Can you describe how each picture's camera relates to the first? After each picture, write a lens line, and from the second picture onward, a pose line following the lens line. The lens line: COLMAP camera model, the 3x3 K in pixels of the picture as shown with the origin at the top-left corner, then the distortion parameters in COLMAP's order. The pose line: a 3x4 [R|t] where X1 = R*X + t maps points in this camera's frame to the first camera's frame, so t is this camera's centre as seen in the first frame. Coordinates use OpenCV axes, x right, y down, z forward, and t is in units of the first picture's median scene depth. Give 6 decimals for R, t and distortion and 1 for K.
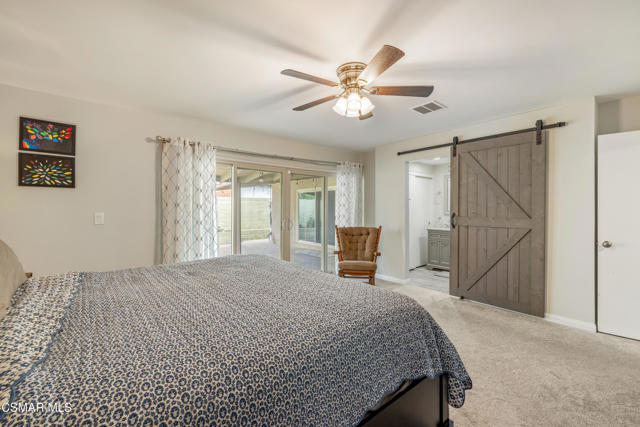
lens RADIAL K [[270.6, 0, 318.8], [0, 270.6, 210.7], [0, 0, 1]] dist [0.000663, -0.000430]
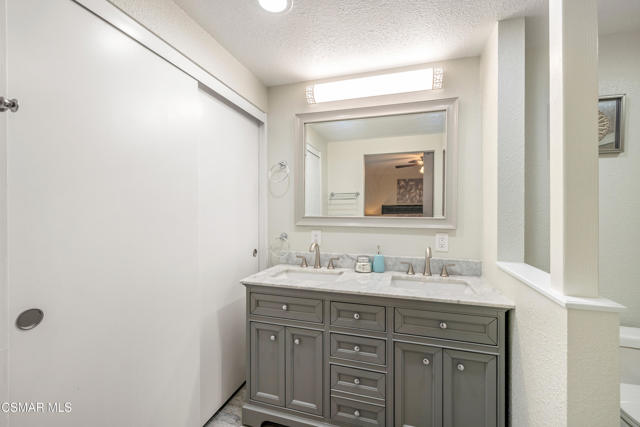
lens RADIAL K [[270.6, 0, 320.6], [0, 270.6, 212.4], [0, 0, 1]] dist [0.000663, -0.000430]
pose [[0.840999, 0.000810, 0.541036, 0.427650], [0.000684, 0.999996, -0.002561, -0.006846], [-0.541036, 0.002524, 0.840996, 0.975573]]
